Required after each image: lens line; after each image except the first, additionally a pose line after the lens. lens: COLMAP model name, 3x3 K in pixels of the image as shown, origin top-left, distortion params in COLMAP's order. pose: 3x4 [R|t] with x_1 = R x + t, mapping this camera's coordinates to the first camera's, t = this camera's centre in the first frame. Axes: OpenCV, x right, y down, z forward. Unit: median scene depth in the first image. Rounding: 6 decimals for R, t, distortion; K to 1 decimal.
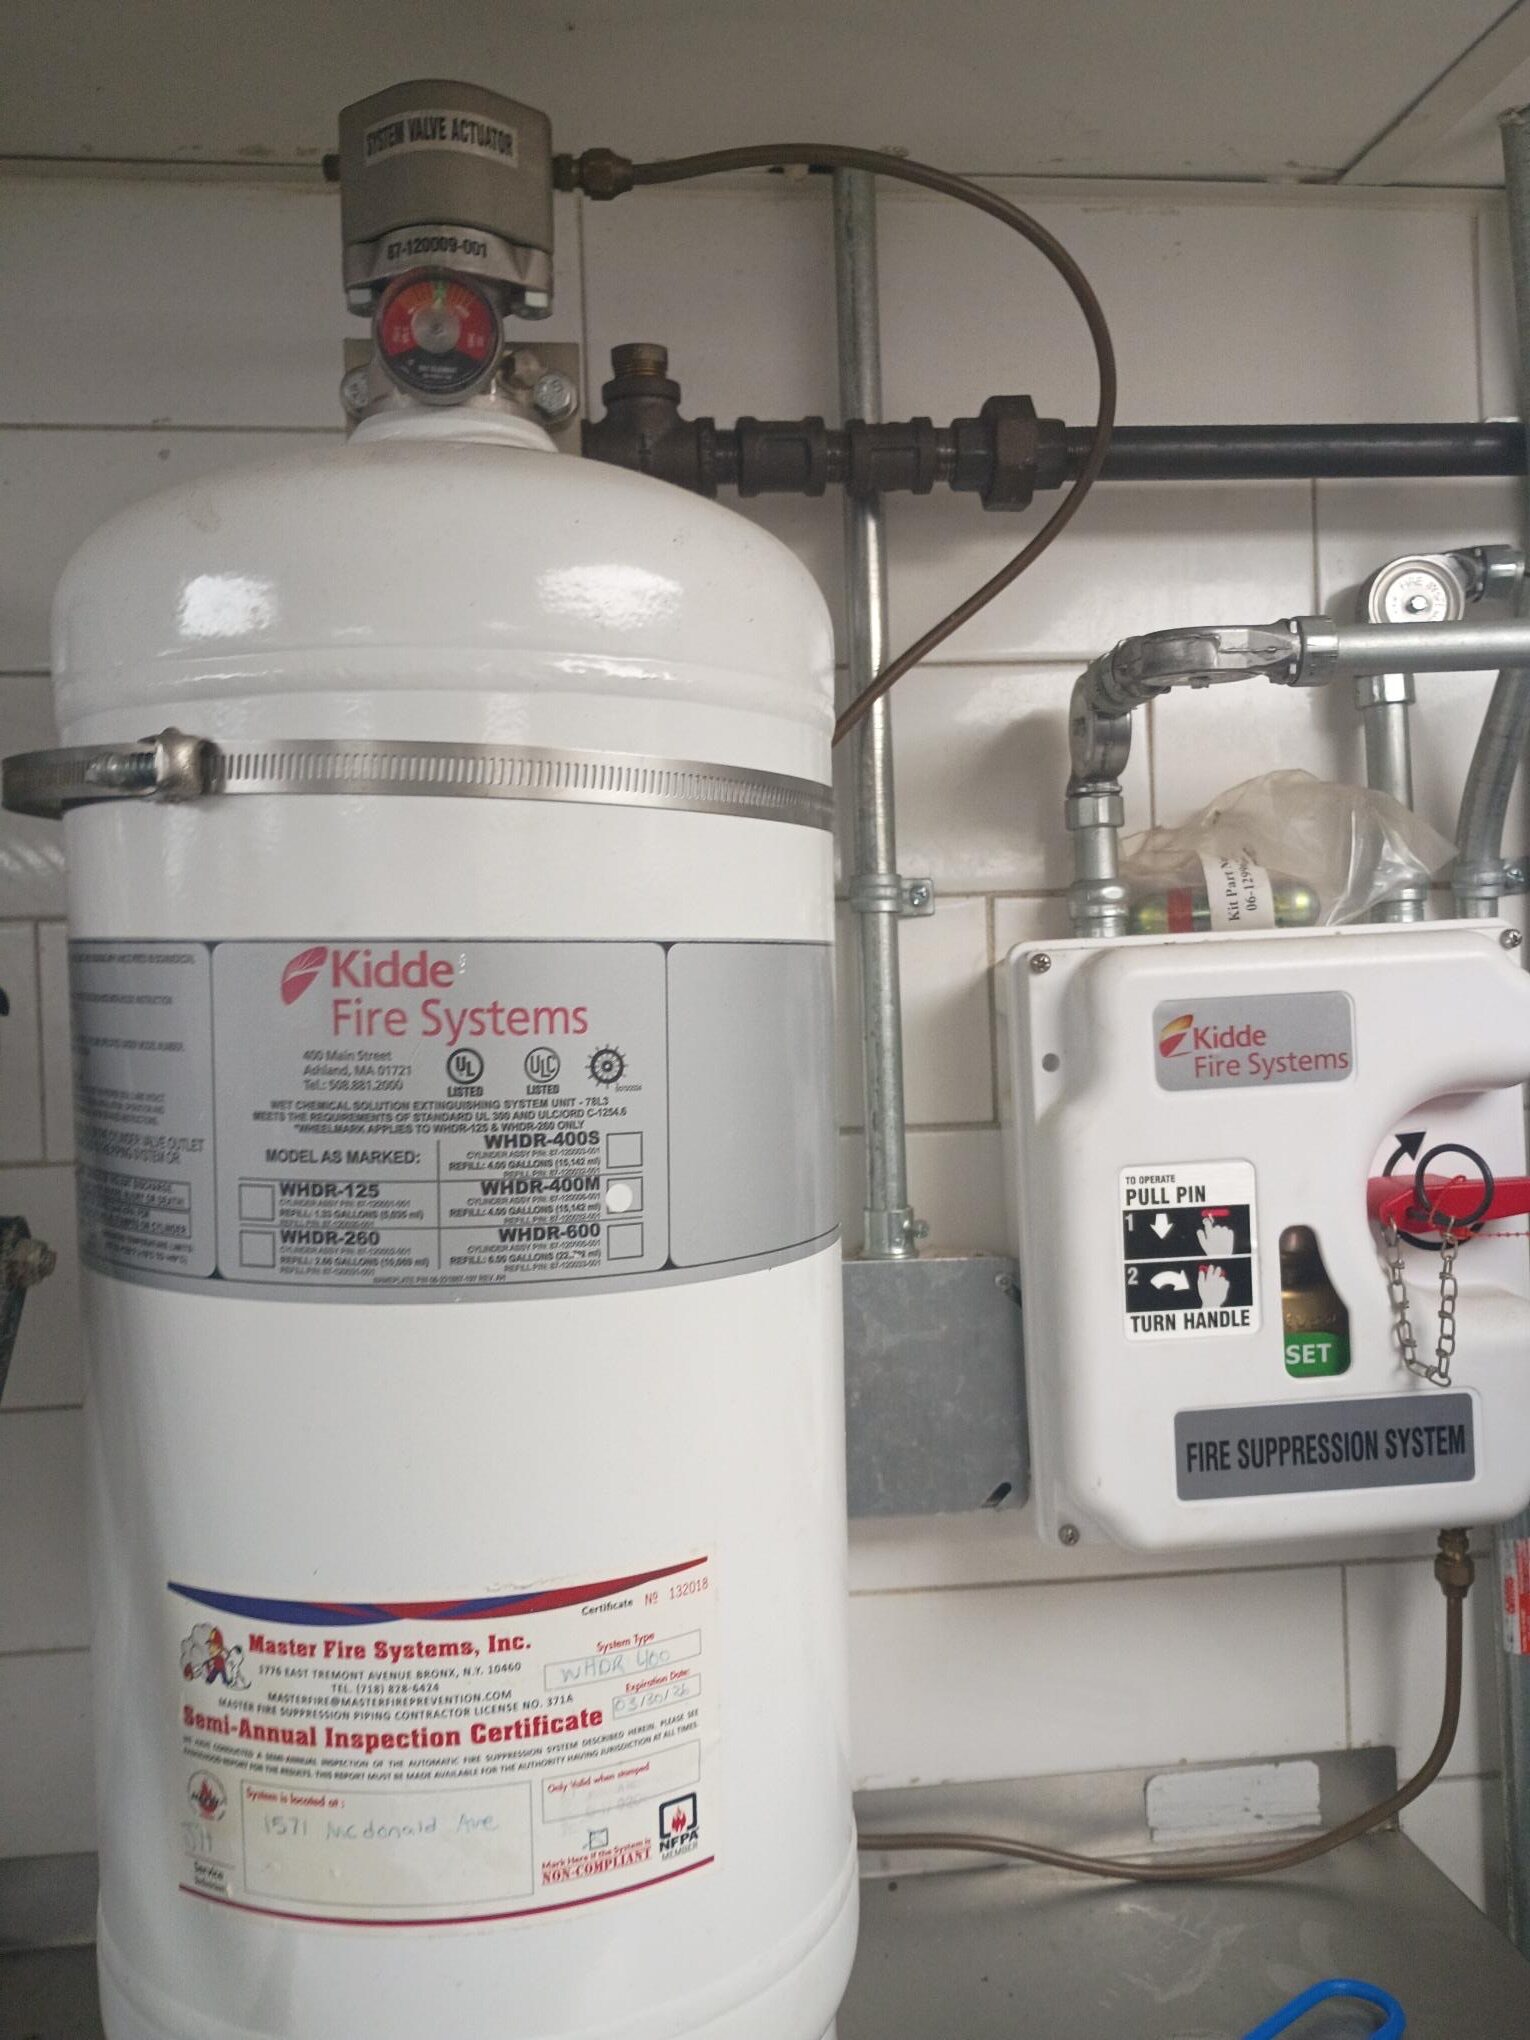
lens RADIAL K [[1670.3, 0, 753.2], [0, 1670.3, 1026.3], [0, 0, 1]] dist [0.043313, -0.070369]
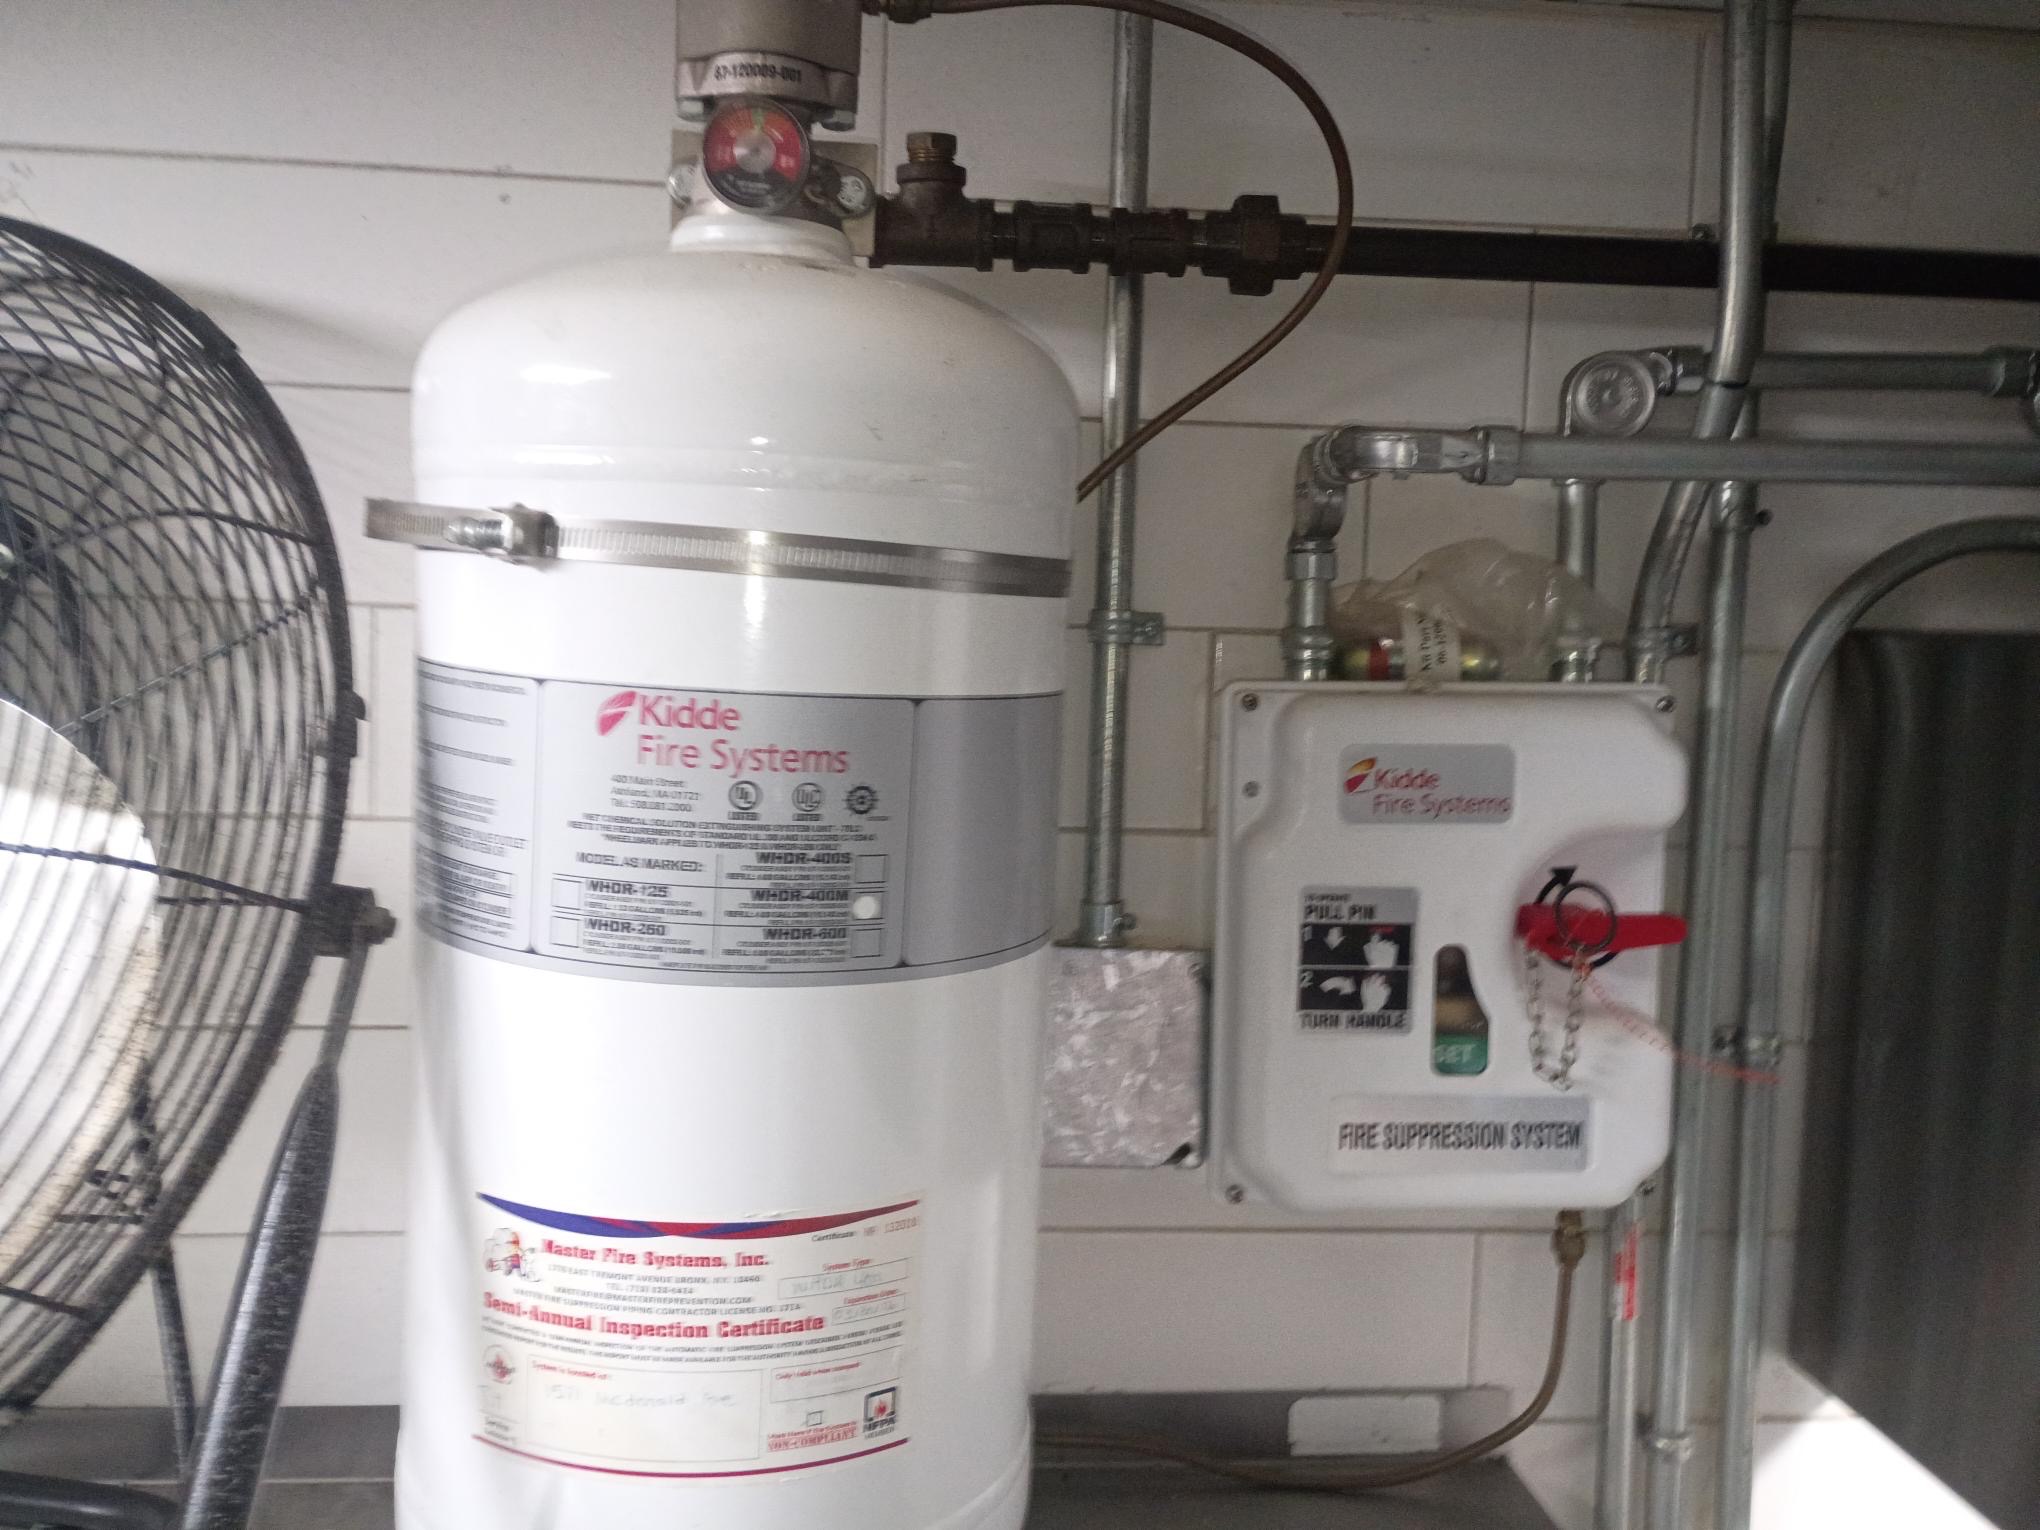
lens RADIAL K [[1670.3, 0, 1024.2], [0, 1670.3, 755.4], [0, 0, 1]] dist [0.043313, -0.070369]
pose [[0.997685, 0.067693, 0.006446, 0.019992], [-0.067966, 0.995681, 0.063244, -0.090383], [-0.002137, -0.063536, 0.997977, -0.200922]]
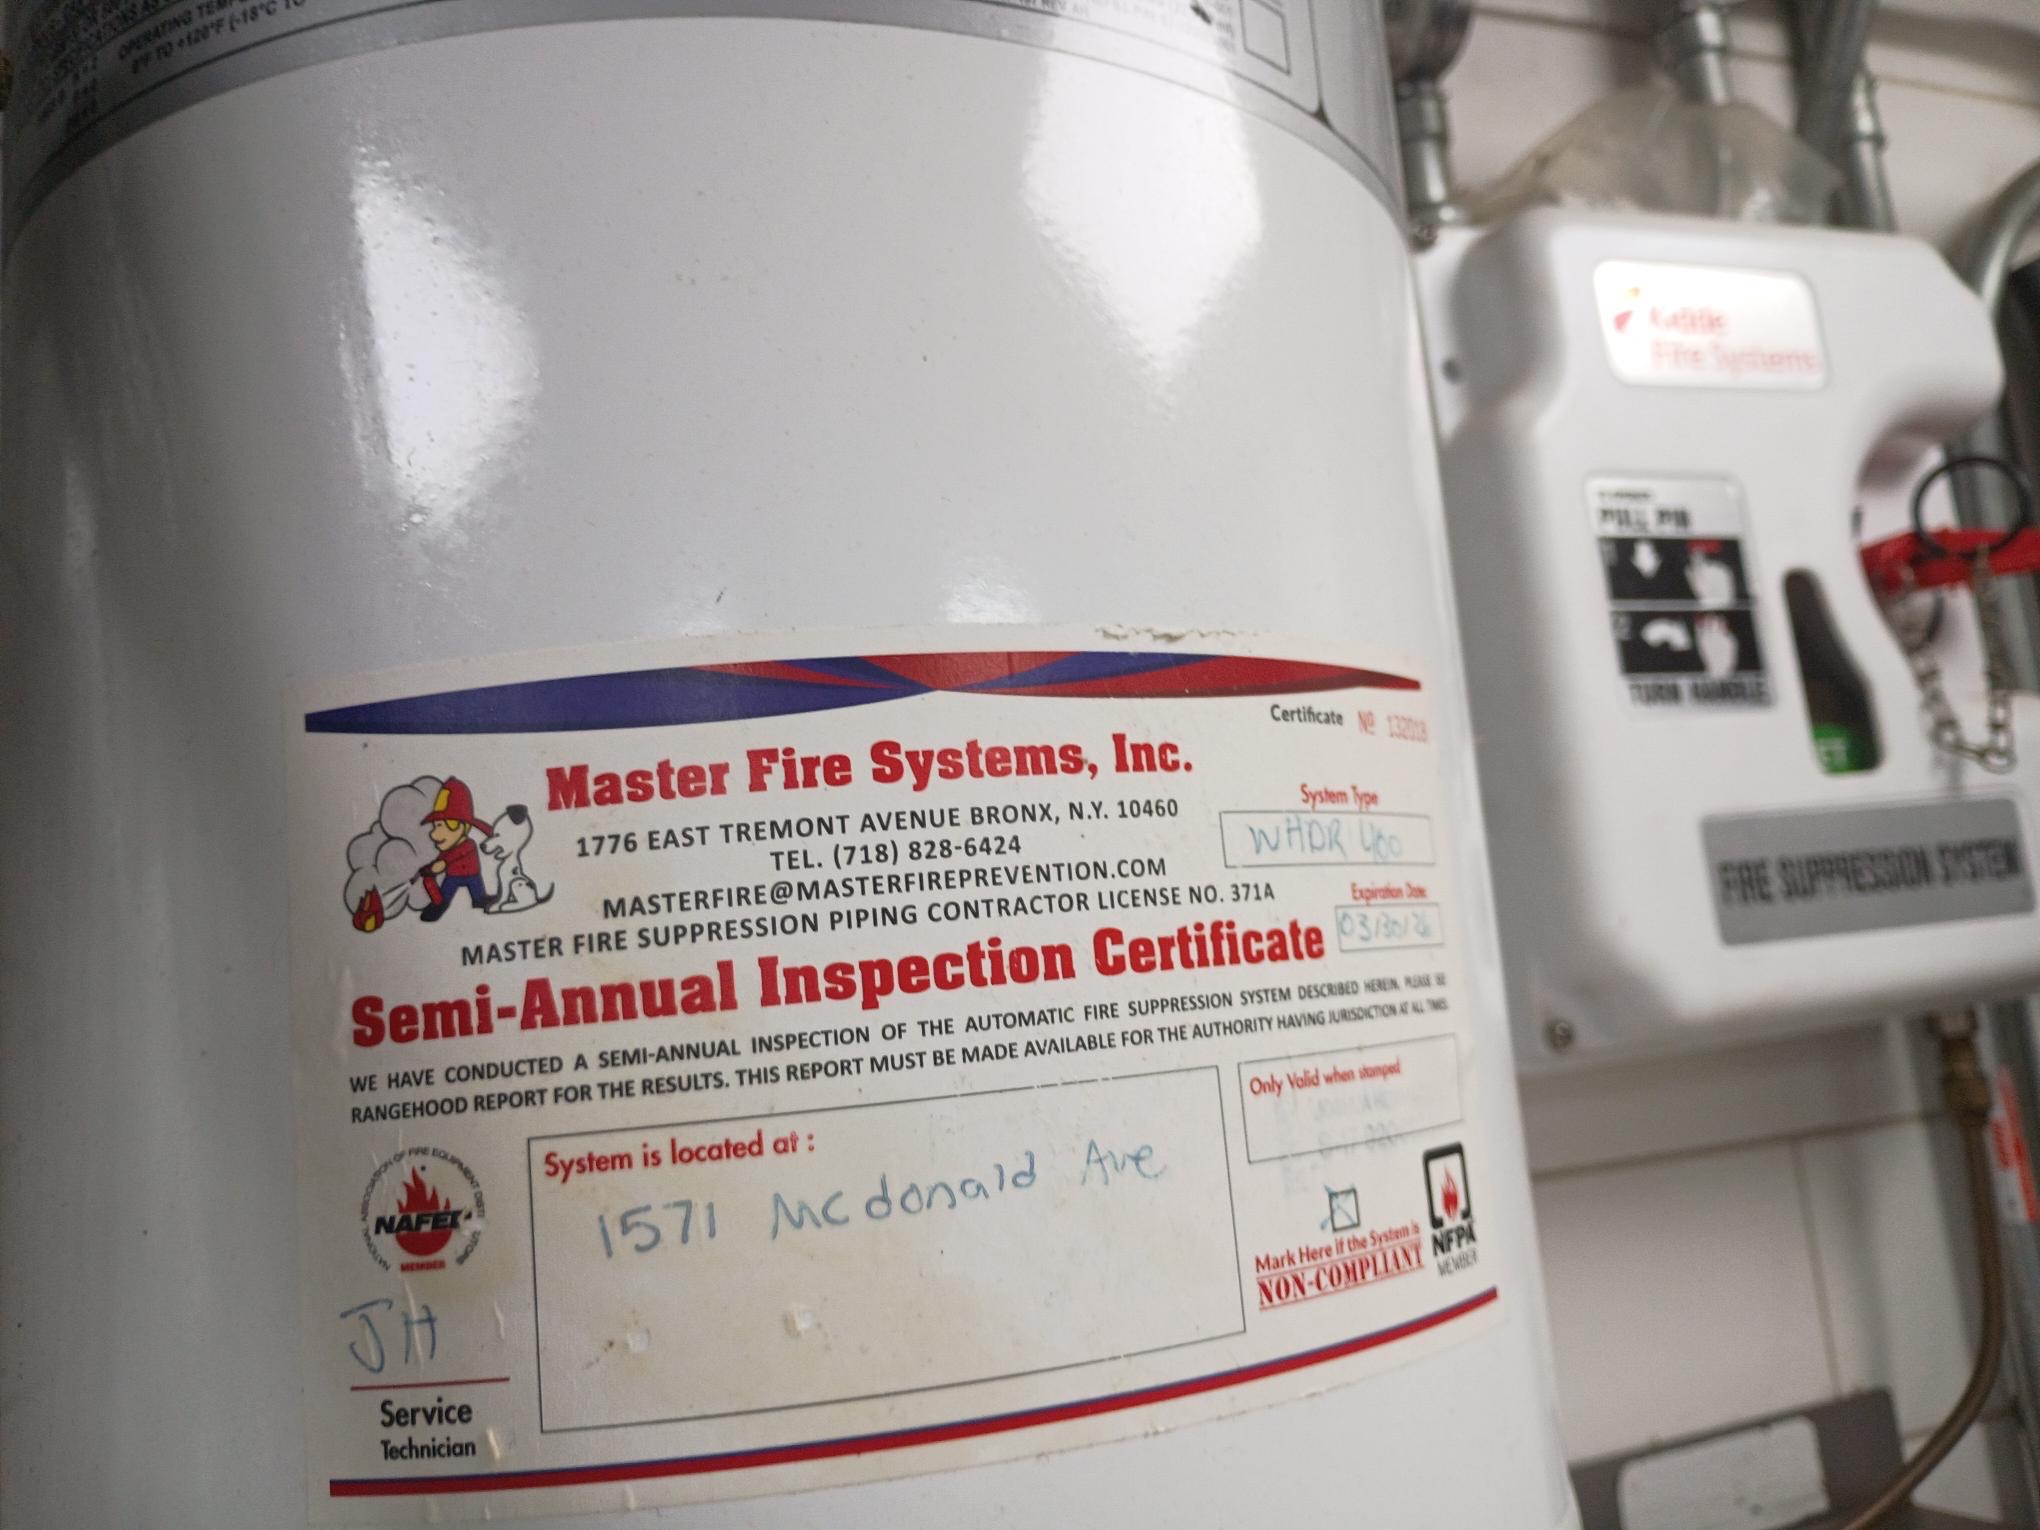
lens RADIAL K [[1754.6, 0, 1025.6], [0, 1754.6, 753.8], [0, 0, 1]] dist [0.012538, -0.061035]
pose [[0.957566, -0.019096, 0.287581, -0.306971], [0.075123, 0.979849, -0.185076, 0.441059], [-0.278252, 0.198826, 0.939704, 0.549305]]
